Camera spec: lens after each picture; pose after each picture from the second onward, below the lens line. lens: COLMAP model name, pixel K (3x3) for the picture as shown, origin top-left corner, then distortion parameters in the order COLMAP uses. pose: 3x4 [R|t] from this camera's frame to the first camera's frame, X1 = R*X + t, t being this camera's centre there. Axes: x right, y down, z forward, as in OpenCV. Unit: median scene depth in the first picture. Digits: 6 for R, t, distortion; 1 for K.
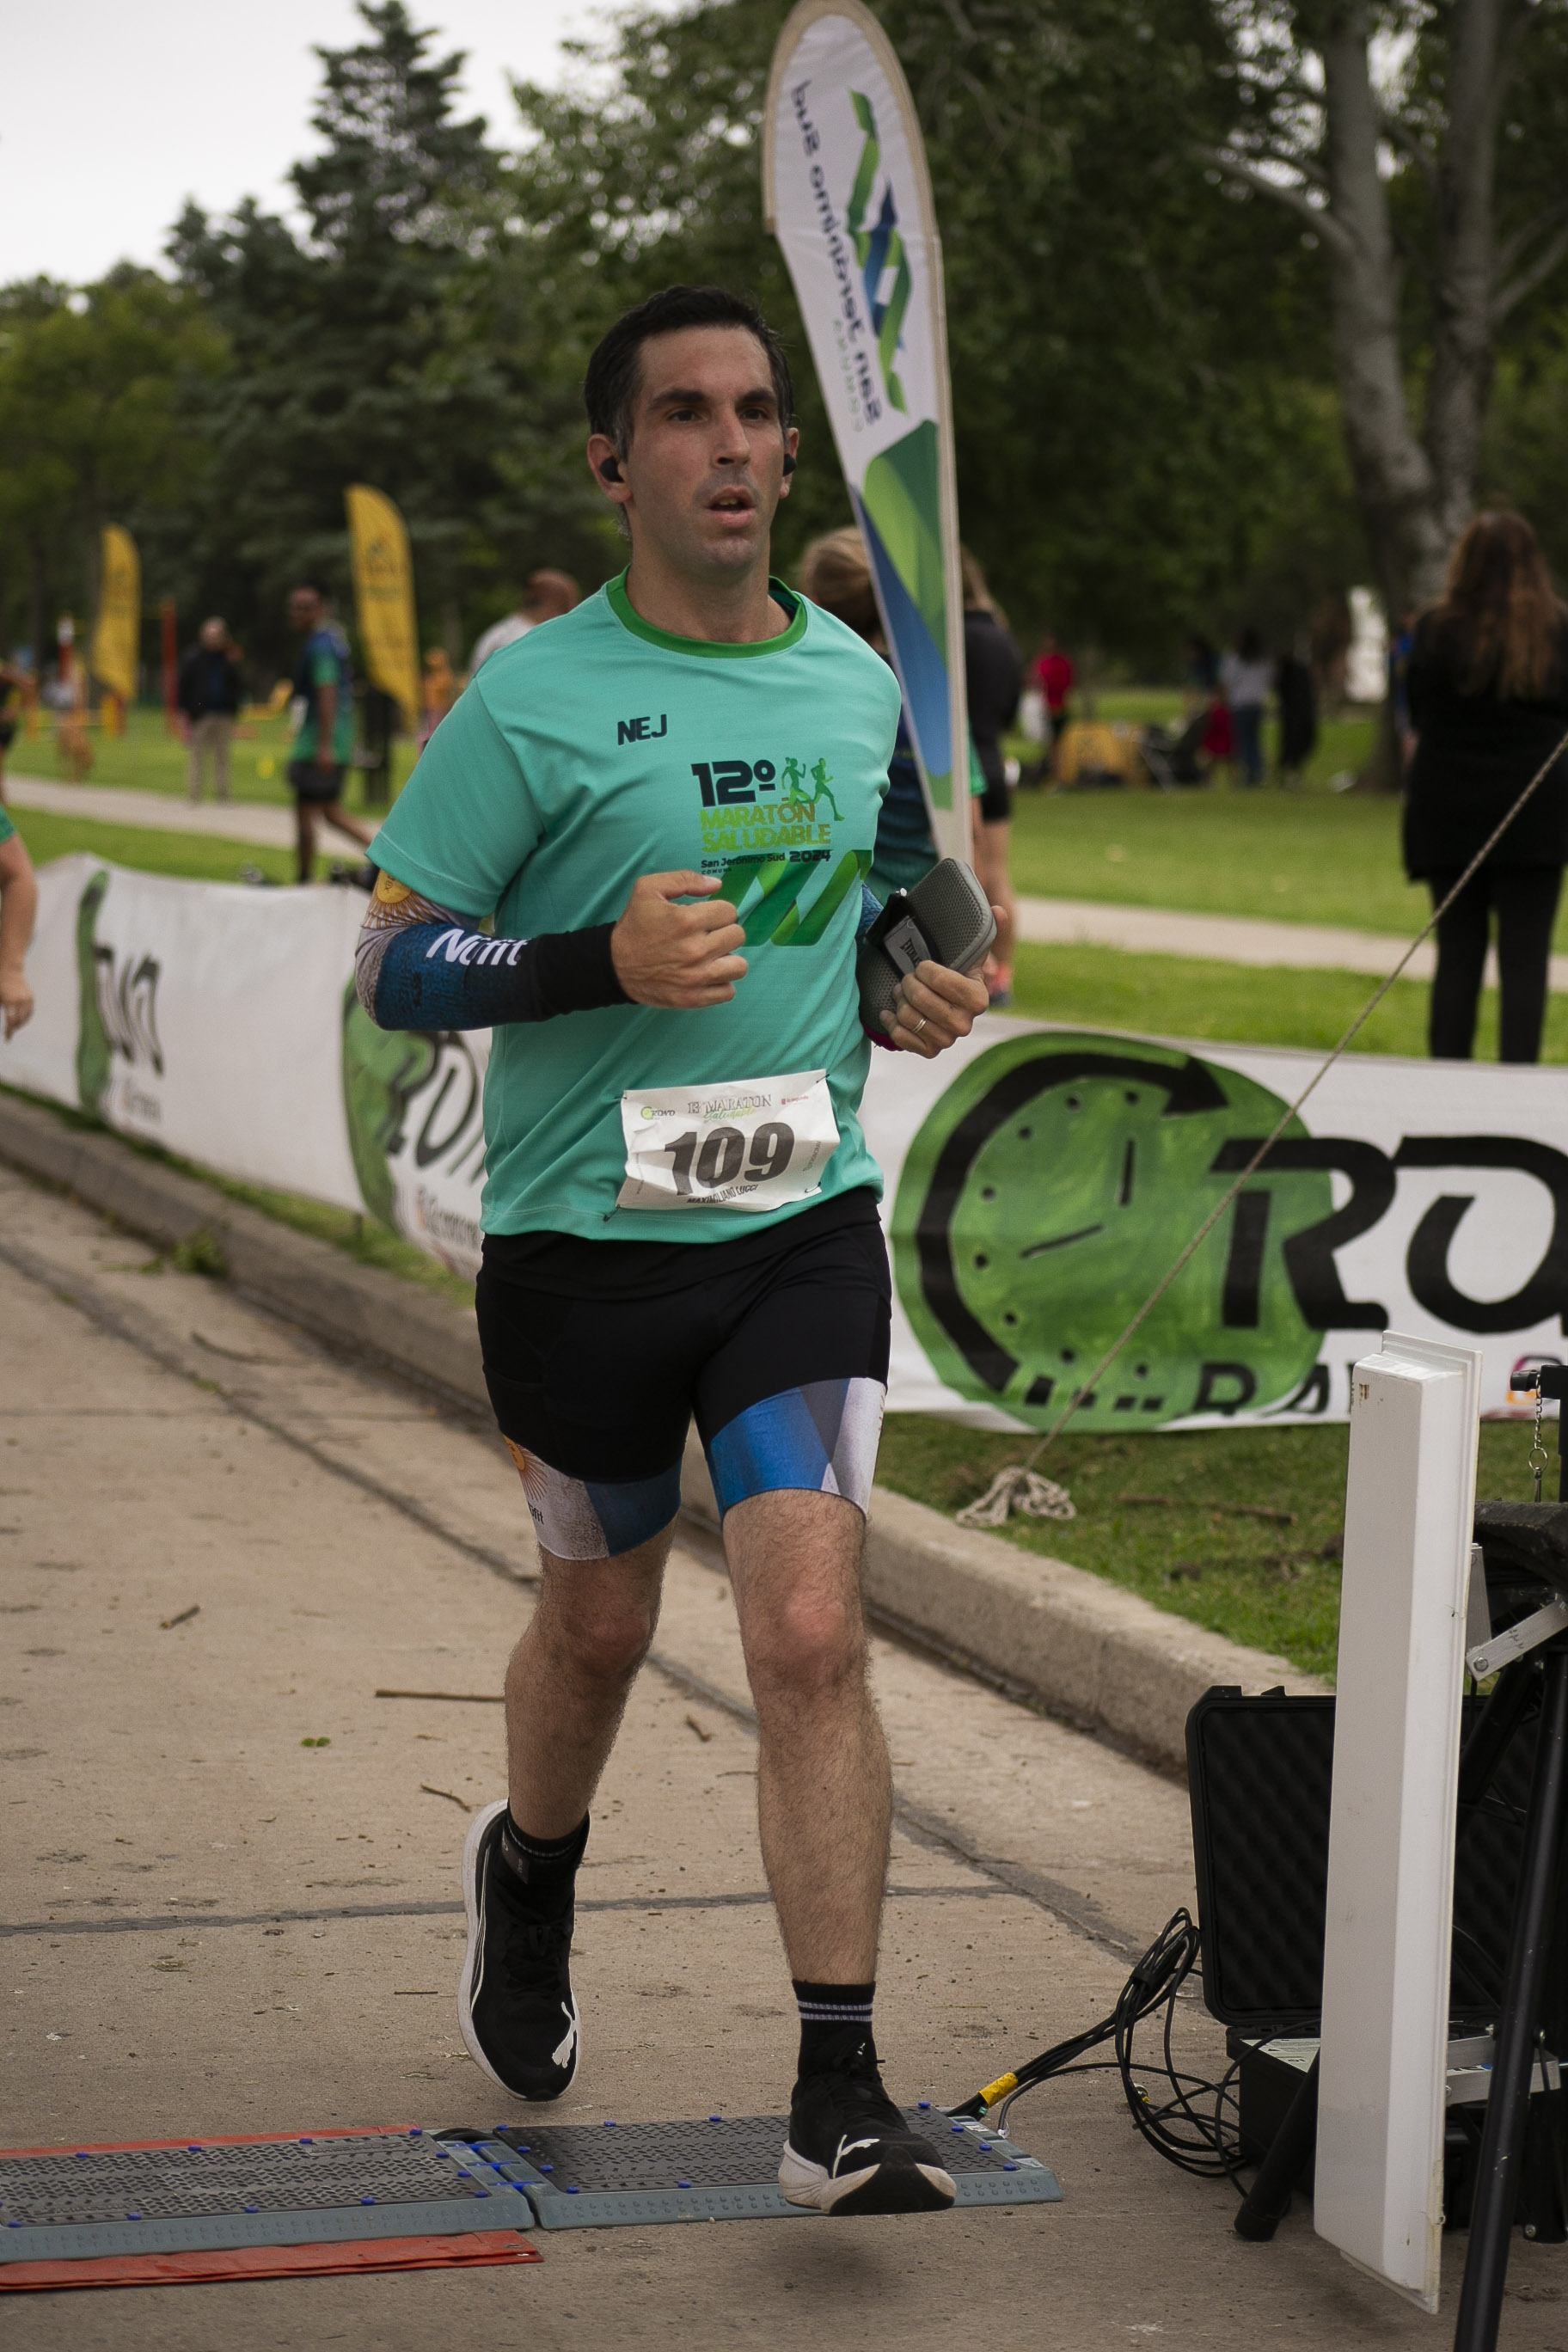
lens RADIAL K [[6030.4, 0, 823.9], [0, 6030.4, 1235.5], [0, 0, 1]] dist [0.056295, 0.961946]
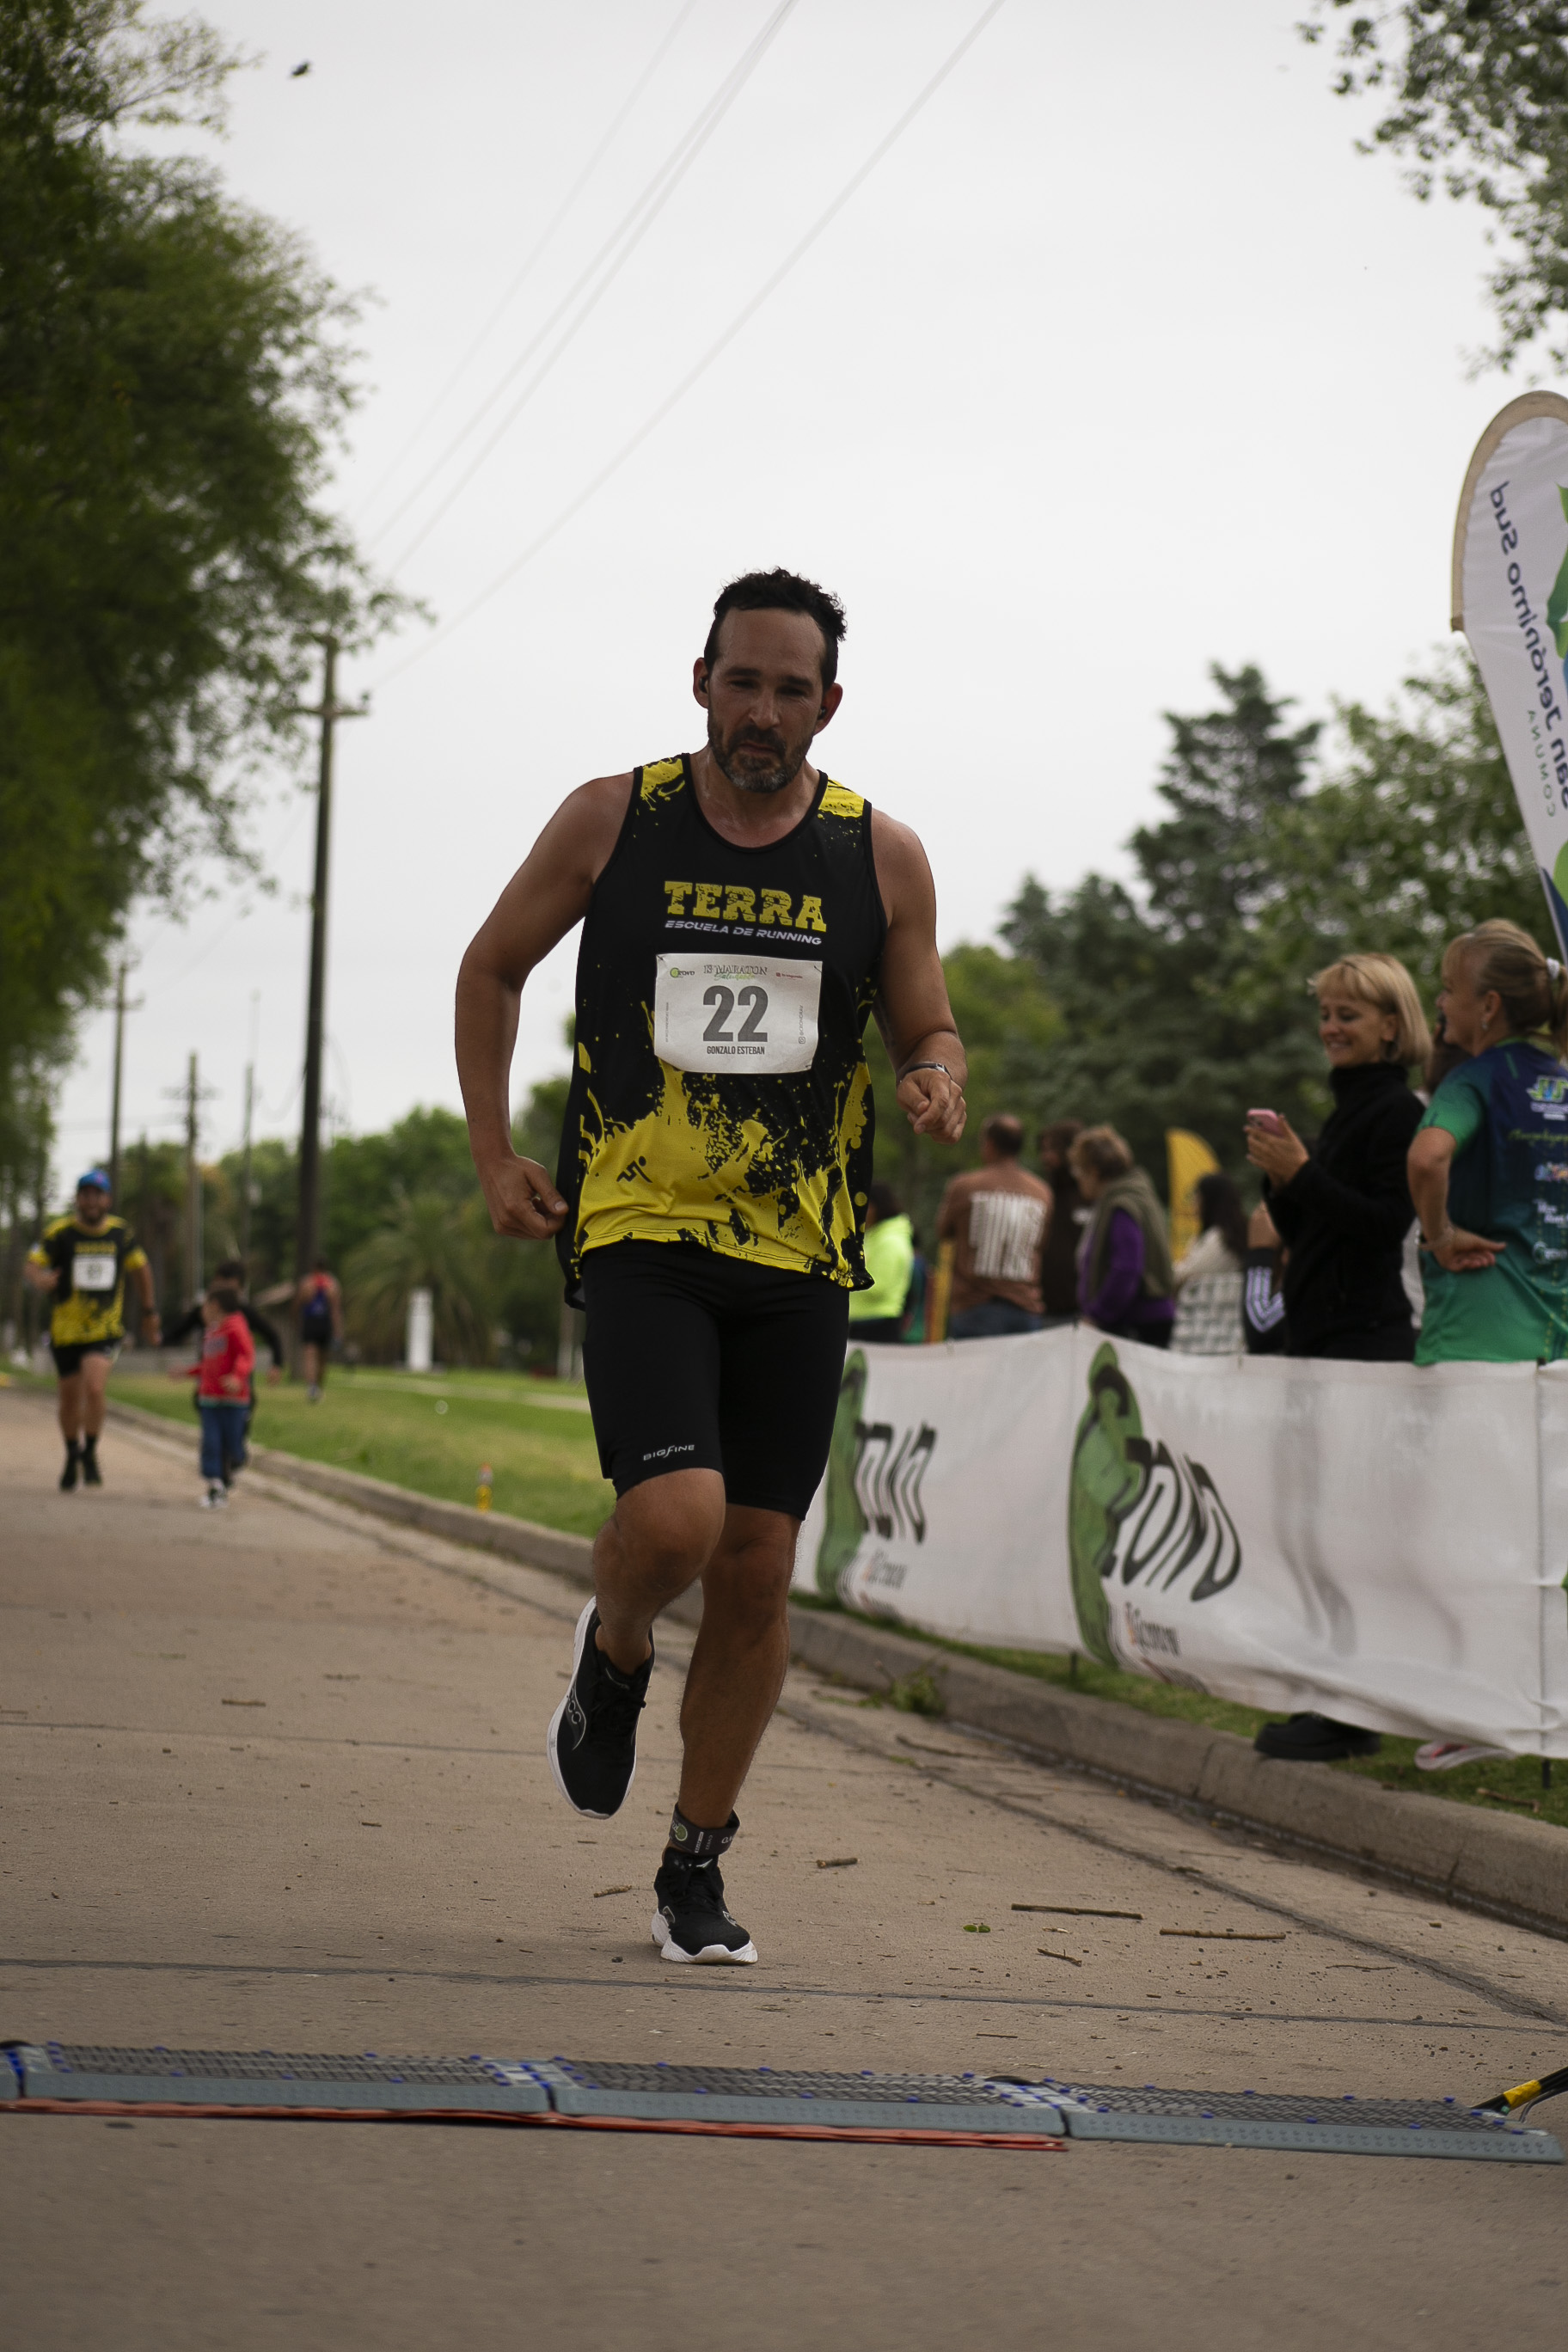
lens RADIAL K [[6442.6, 0, 800.2], [0, 6442.6, 1166.2], [0, 0, 1]] dist [0.227063, 0.674857]
pose [[0.989677, 0.036030, -0.138716, 0.034342], [-0.053838, 0.990460, -0.126849, 0.080901], [0.132822, 0.133007, 0.982175, -0.098678]]
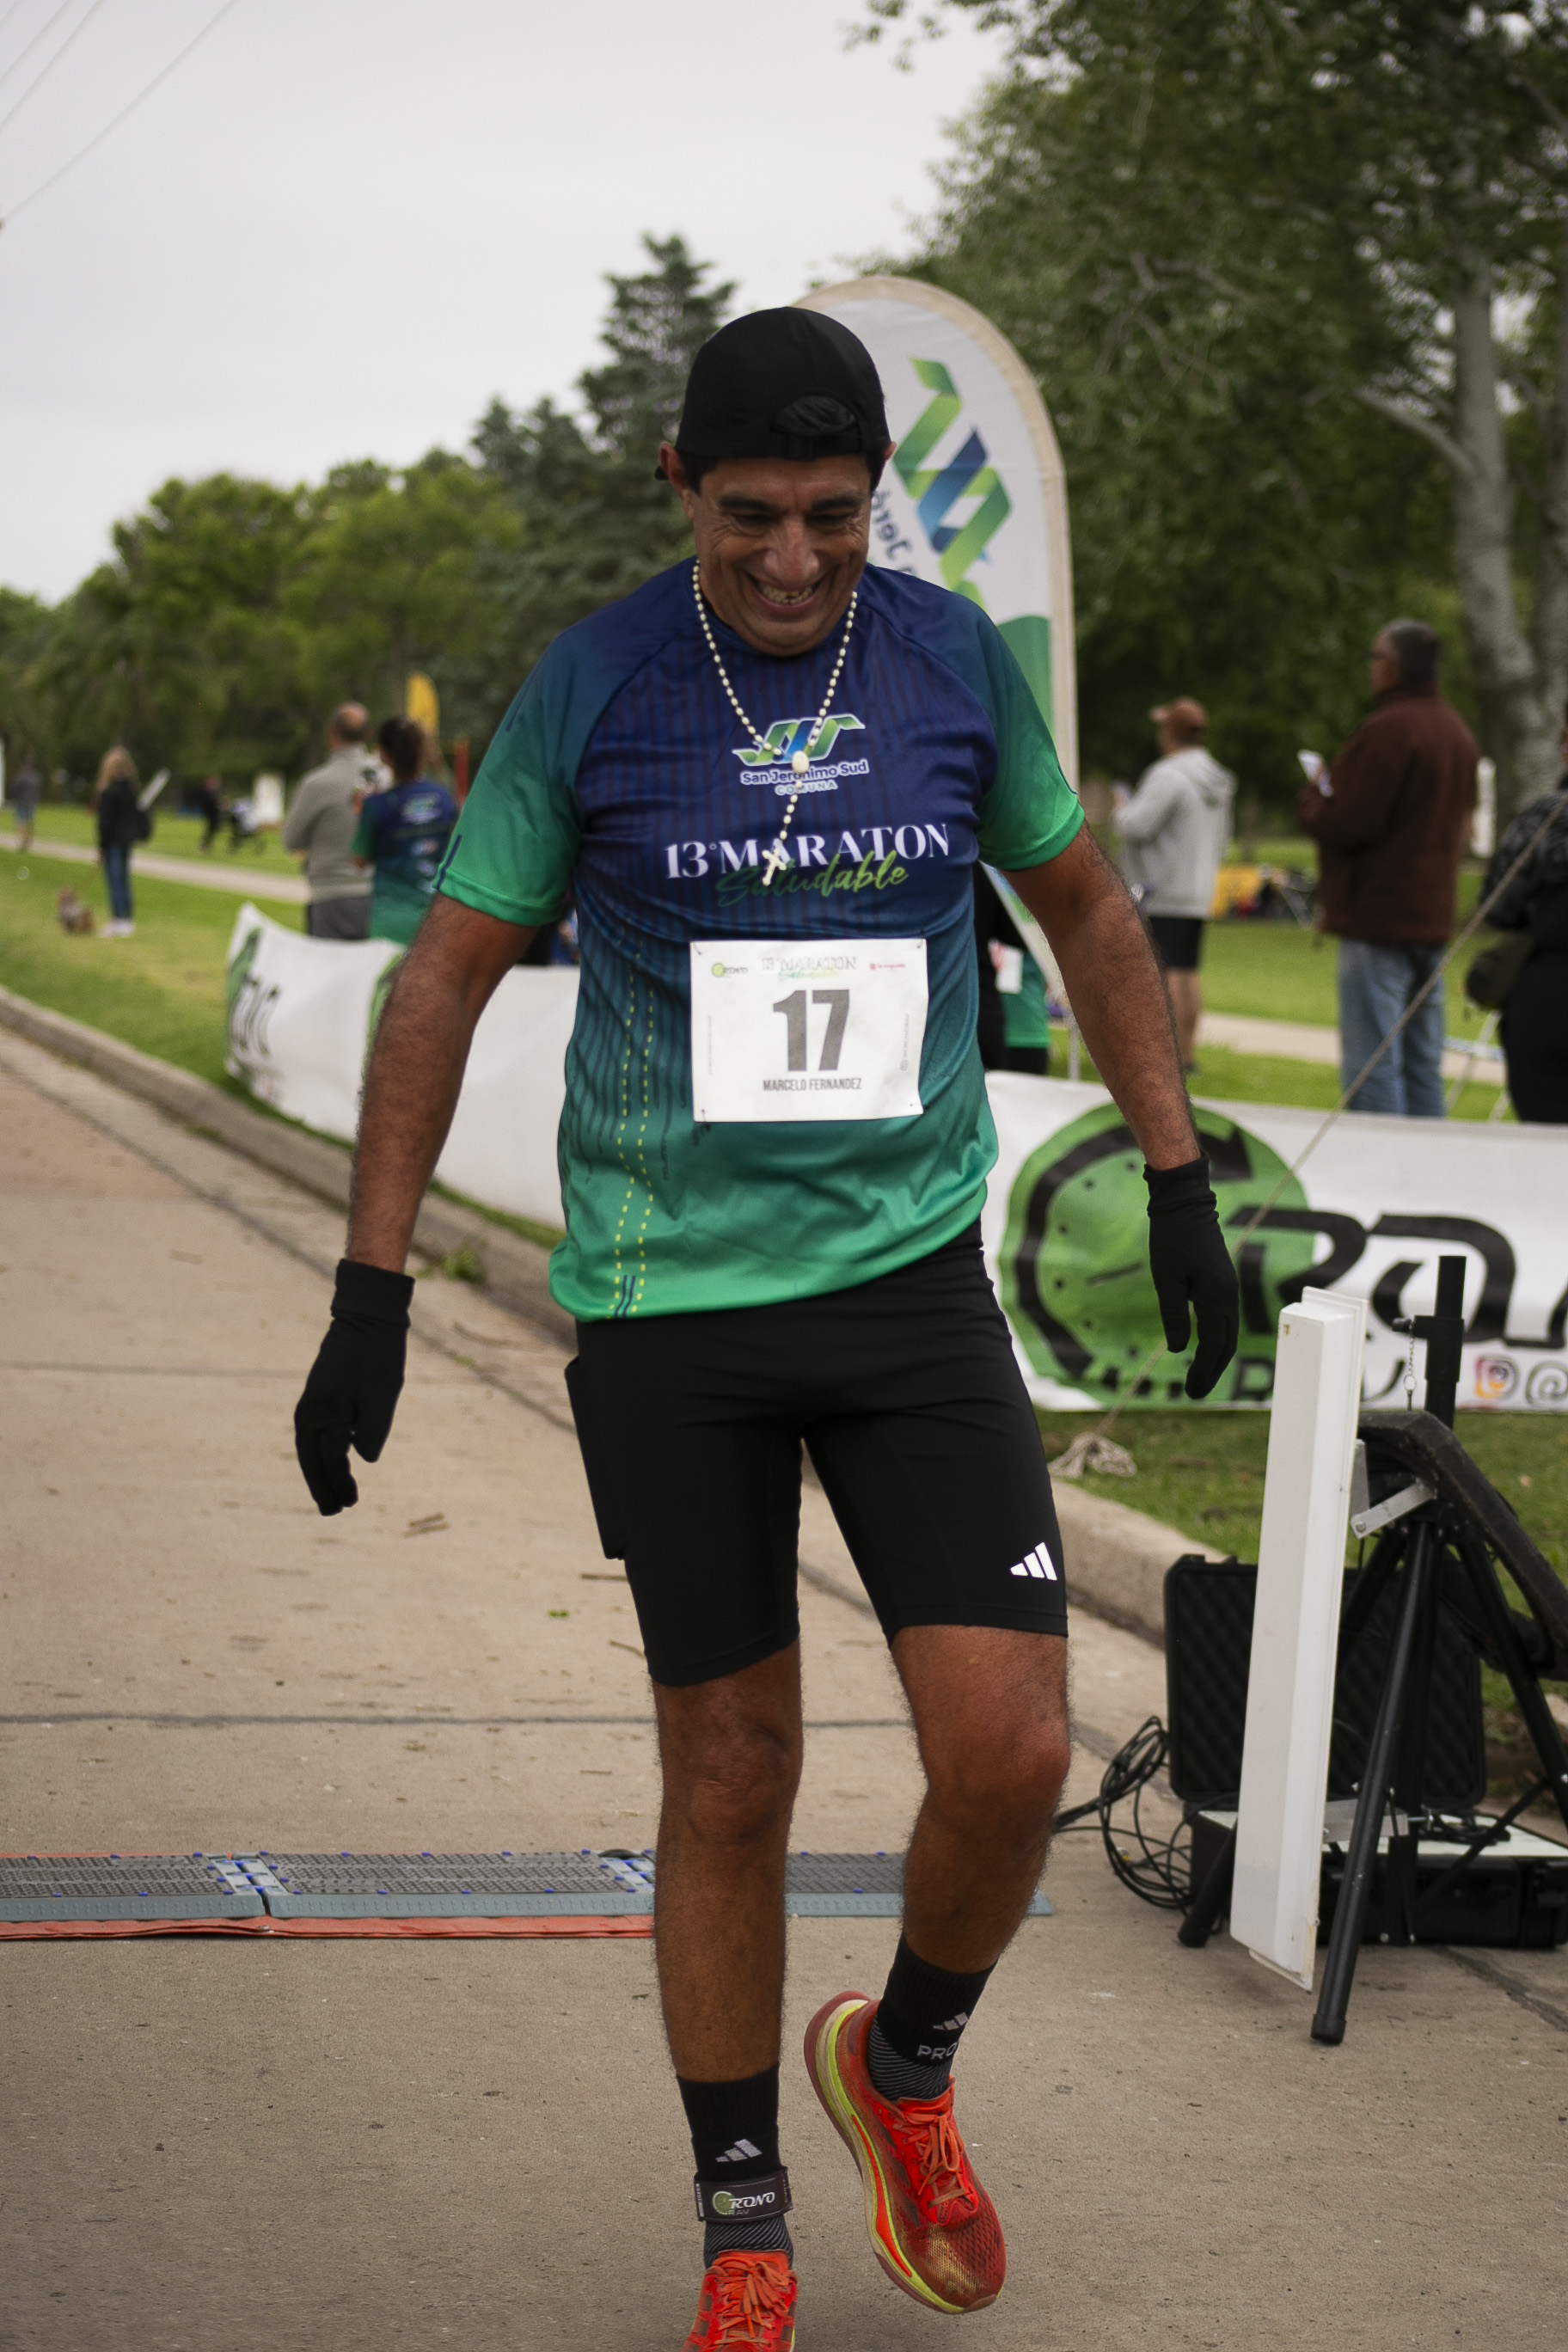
lens RADIAL K [[5272.6, 0, 784.0], [0, 5272.6, 1176.0], [0, 0, 1]] dist [-0.072201, 0.409798]
pose [[0.998434, 0.034160, -0.044300, 0.014677], [-0.035233, 0.999098, -0.023682, 0.012655], [0.043451, 0.025205, 0.998738, -0.118058]]
